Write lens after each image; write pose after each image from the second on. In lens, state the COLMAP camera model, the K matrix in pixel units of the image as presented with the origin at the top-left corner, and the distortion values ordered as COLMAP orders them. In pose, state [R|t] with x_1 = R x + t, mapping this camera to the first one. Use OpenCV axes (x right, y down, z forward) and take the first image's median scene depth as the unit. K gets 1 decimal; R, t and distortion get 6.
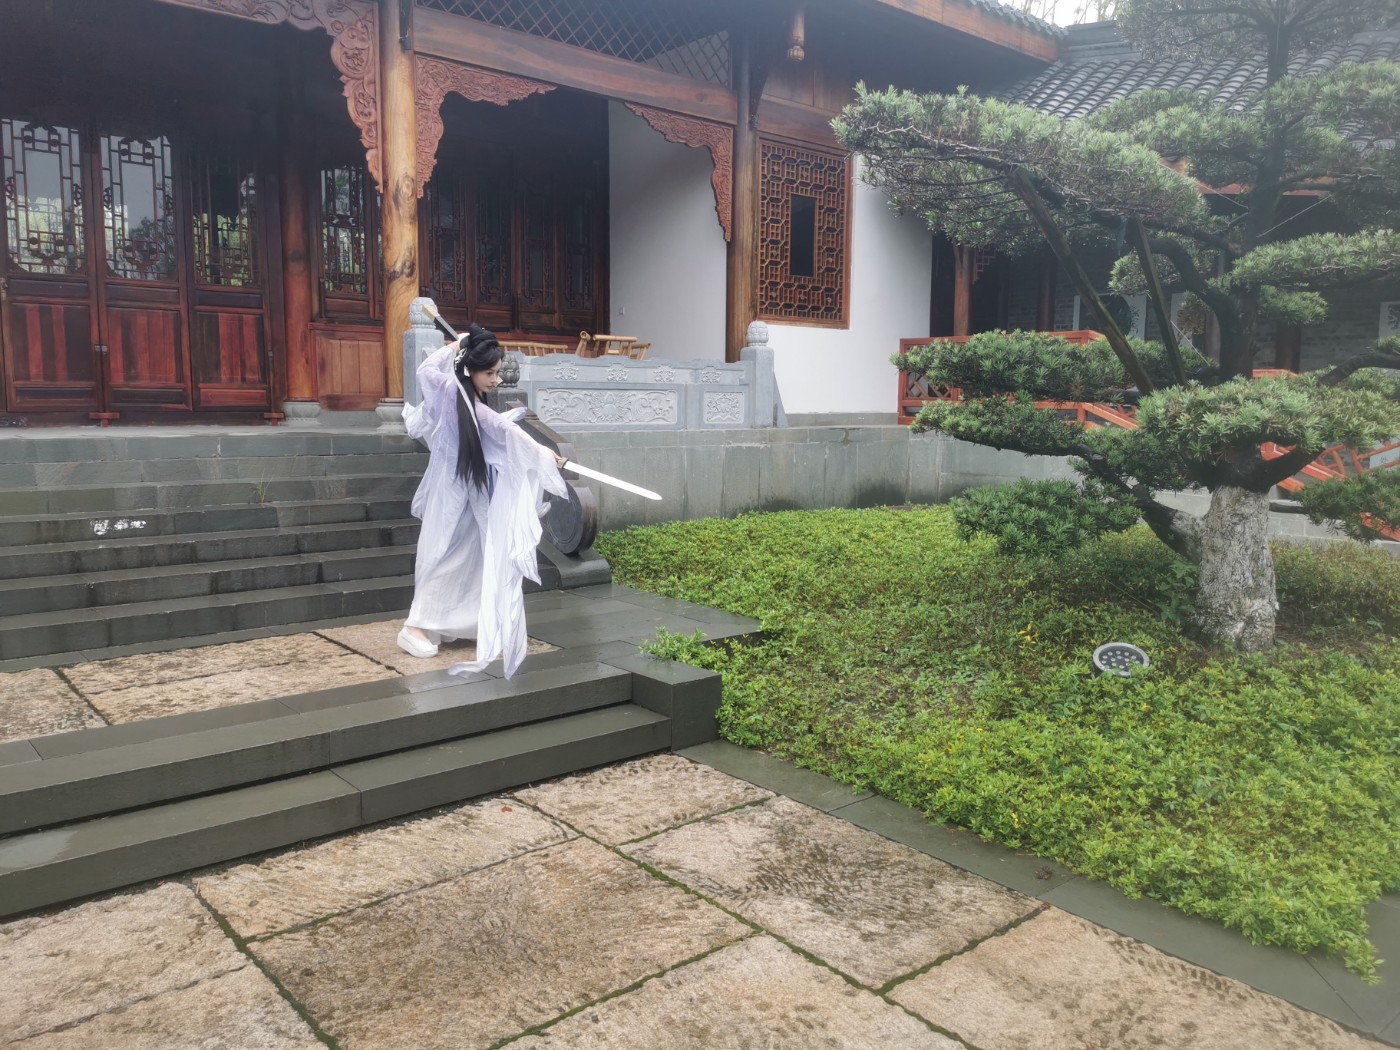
lens RADIAL K [[1087.9, 0, 679.8], [0, 1087.9, 511.4], [0, 0, 1]] dist [0.064143, -0.085933]
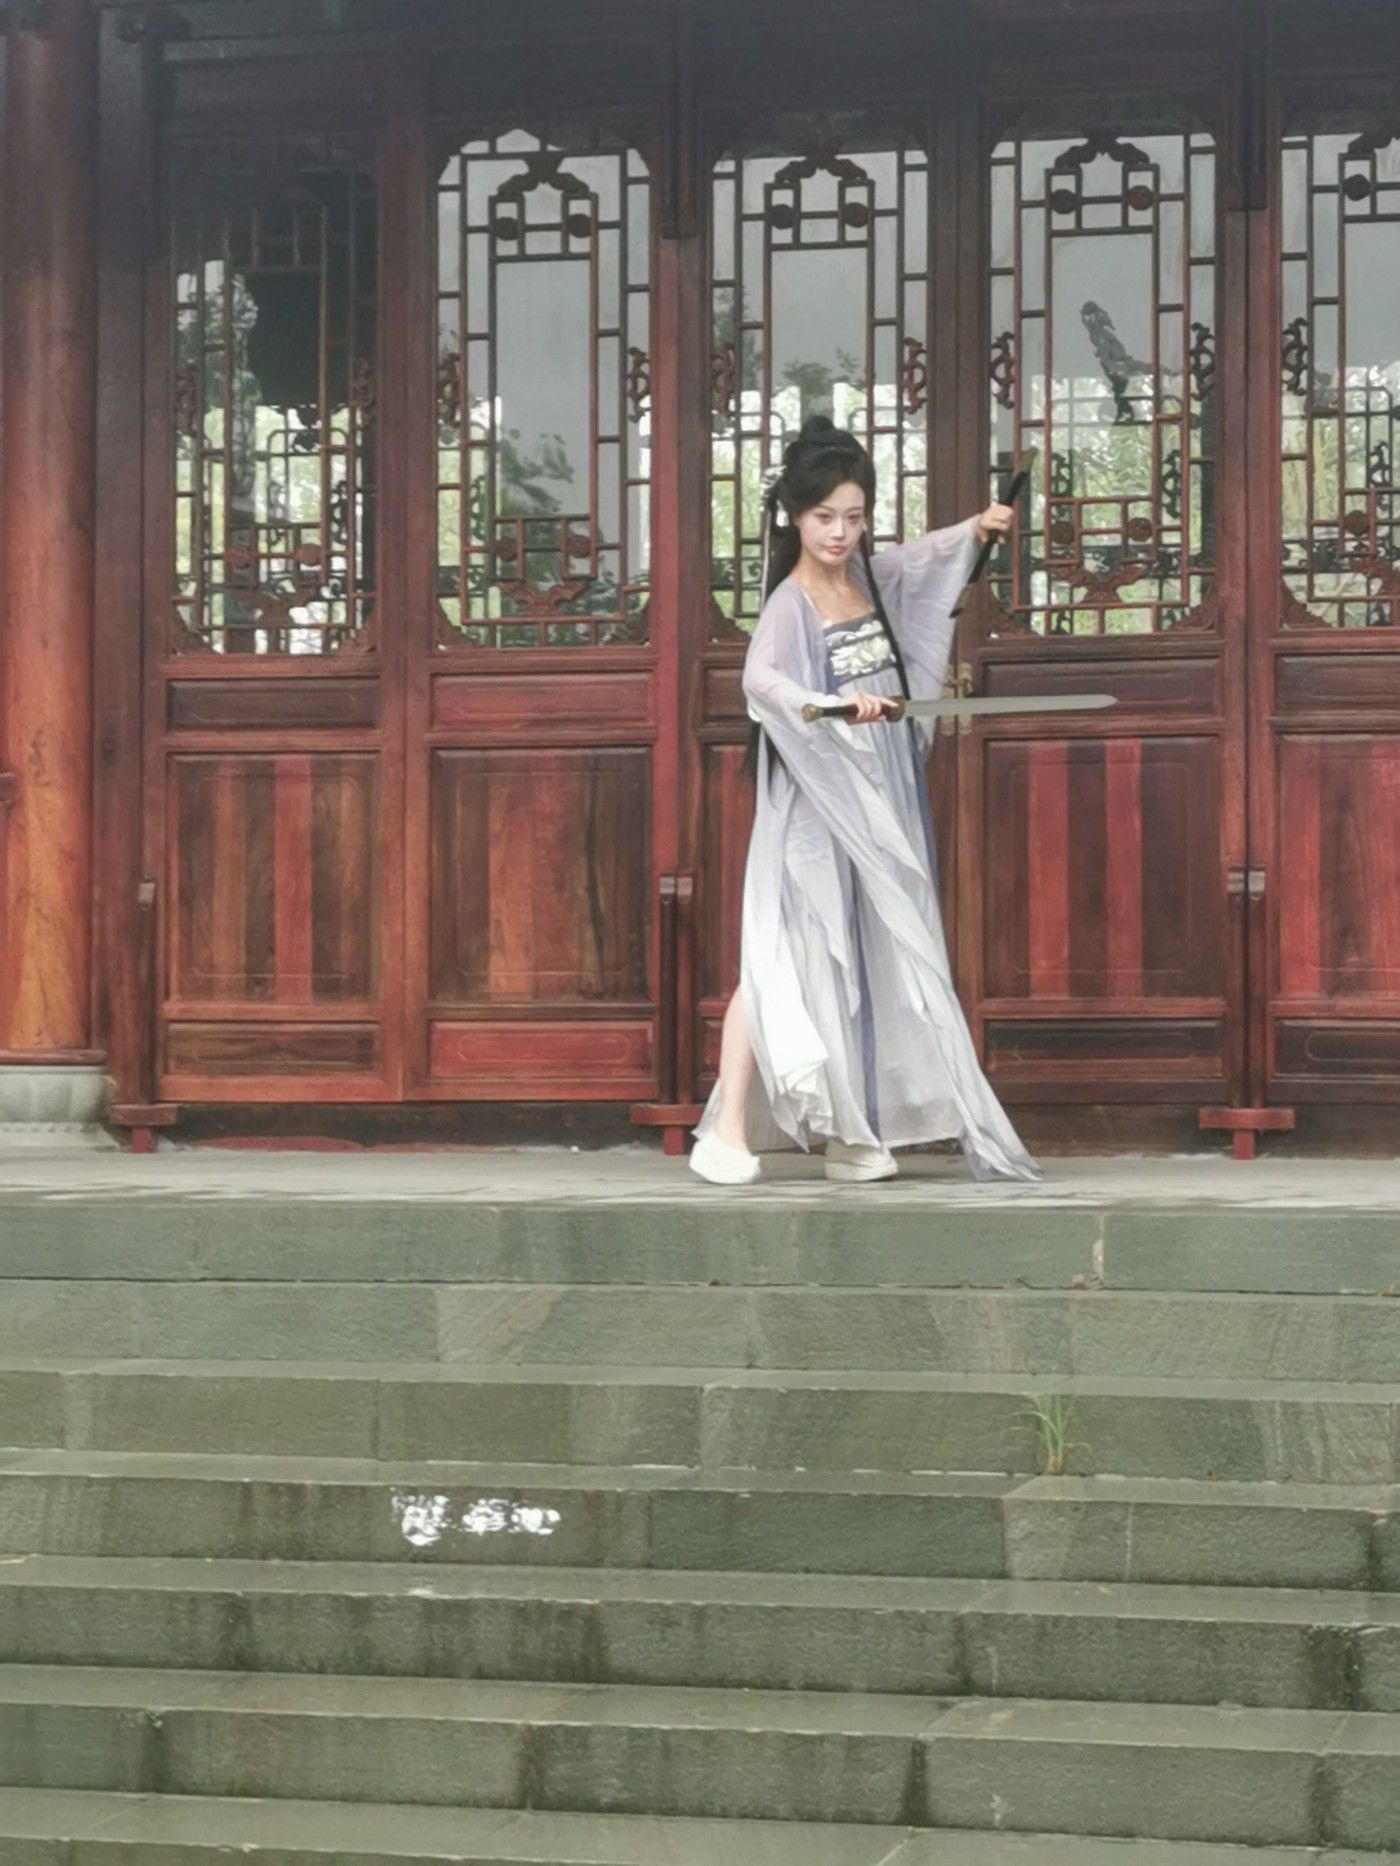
lens RADIAL K [[4230.8, 0, 700.0], [0, 4230.8, 933.0], [0, 0, 1]] dist [-0.036381, -0.050562]
pose [[0.595042, -0.025229, -0.803298, 0.408649], [-0.075637, 0.993313, -0.087225, -0.047107], [0.800127, 0.112662, 0.589155, 0.395668]]
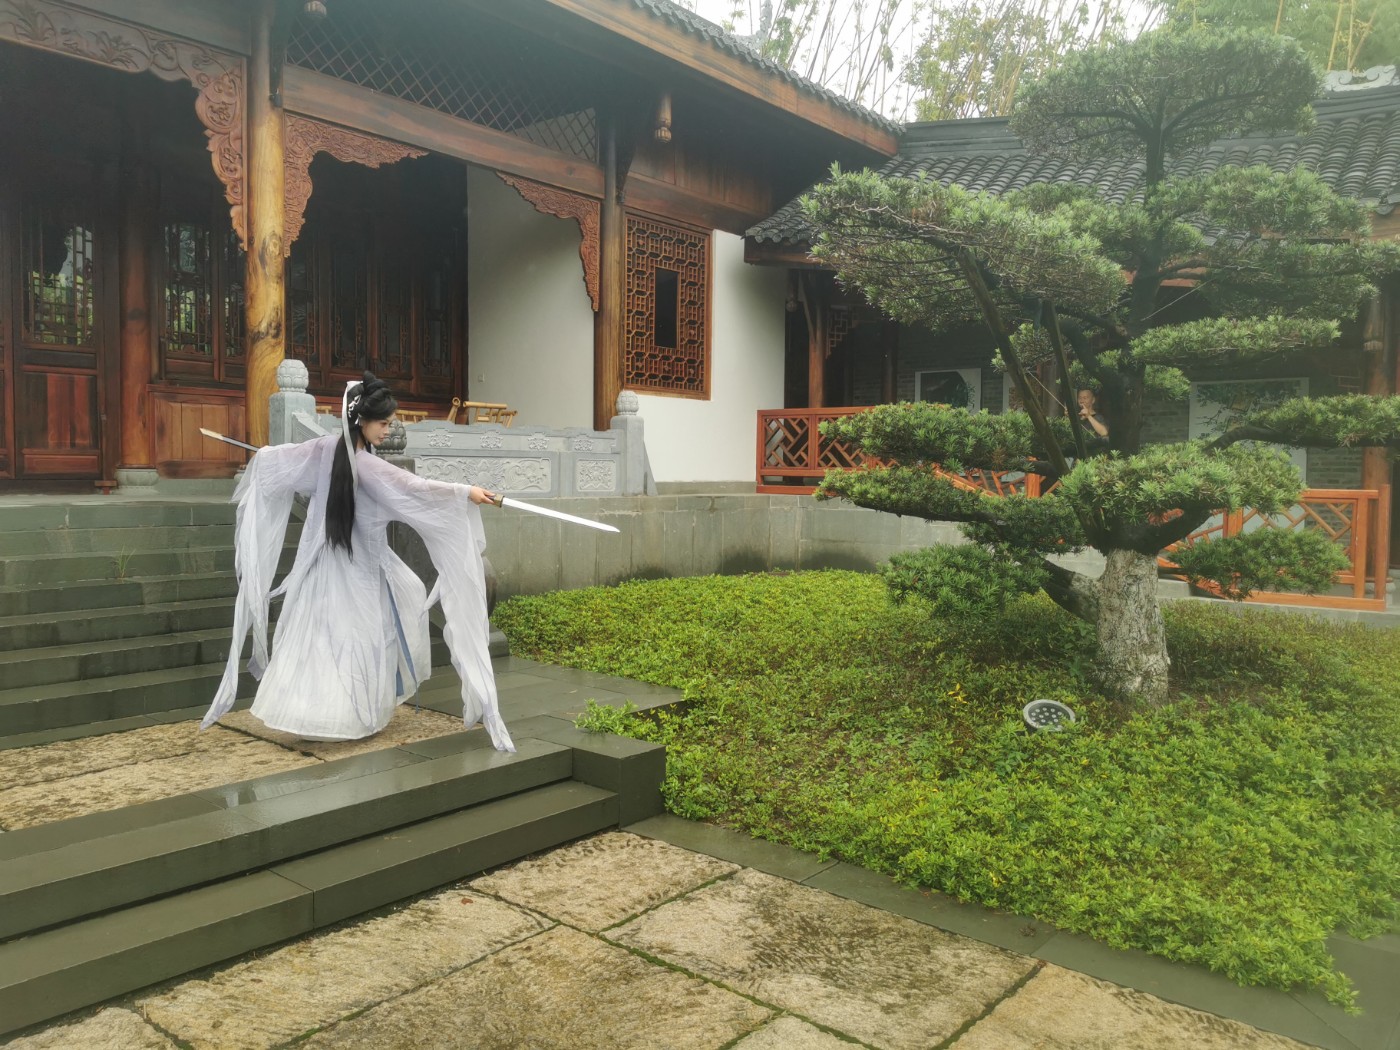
lens RADIAL K [[1087.9, 0, 679.8], [0, 1087.9, 511.4], [0, 0, 1]] dist [0.064143, -0.085933]
pose [[0.985683, -0.003609, 0.168568, -0.088386], [0.014229, 0.997985, -0.061837, 0.000080], [-0.168005, 0.063351, 0.983748, 0.015416]]
